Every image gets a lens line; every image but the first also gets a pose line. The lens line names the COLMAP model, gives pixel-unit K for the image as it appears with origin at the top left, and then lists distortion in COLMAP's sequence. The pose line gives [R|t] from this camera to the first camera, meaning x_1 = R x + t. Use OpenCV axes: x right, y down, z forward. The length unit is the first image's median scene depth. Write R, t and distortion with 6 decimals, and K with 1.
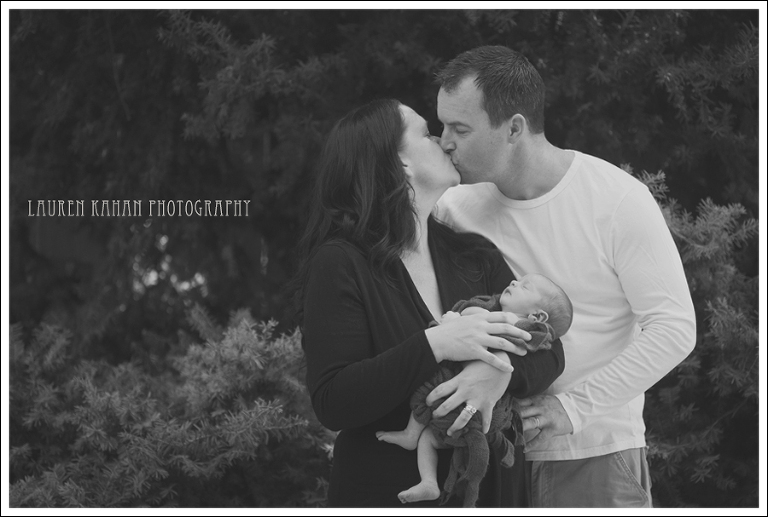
lens RADIAL K [[2165.3, 0, 418.4], [0, 2165.3, 259.1], [0, 0, 1]] dist [0.505367, -0.482320]
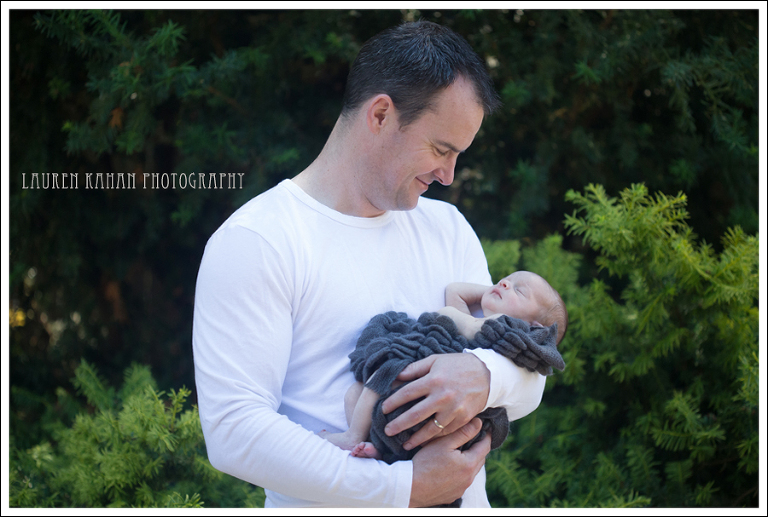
lens RADIAL K [[2153.5, 0, 384.0], [0, 2153.5, 258.5], [0, 0, 1]] dist [0.399812, -2.345125]
pose [[0.998599, -0.005869, 0.052587, -0.034451], [0.006258, 0.999954, -0.007238, -0.010700], [-0.052542, 0.007557, 0.998590, 0.207029]]
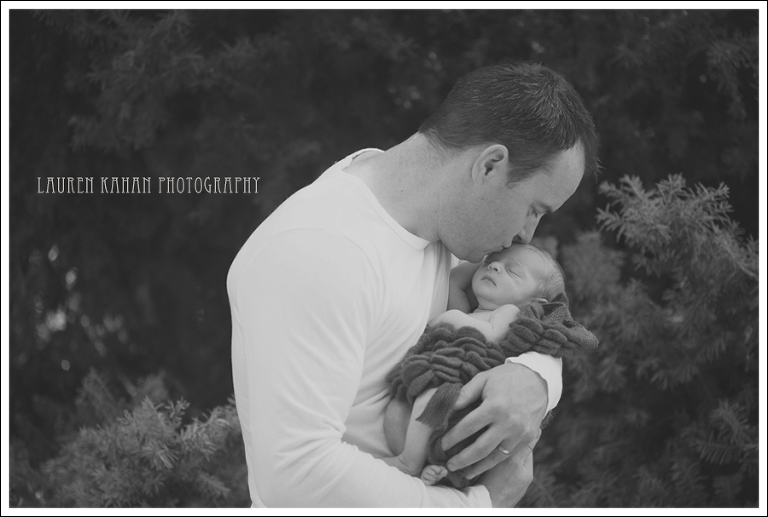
lens RADIAL K [[2153.5, 0, 384.0], [0, 2153.5, 258.5], [0, 0, 1]] dist [0.399812, -2.345125]
pose [[0.999891, -0.014282, 0.003851, -0.003803], [0.014307, 0.999876, -0.006648, -0.011497], [-0.003755, 0.006702, 0.999970, 0.259861]]
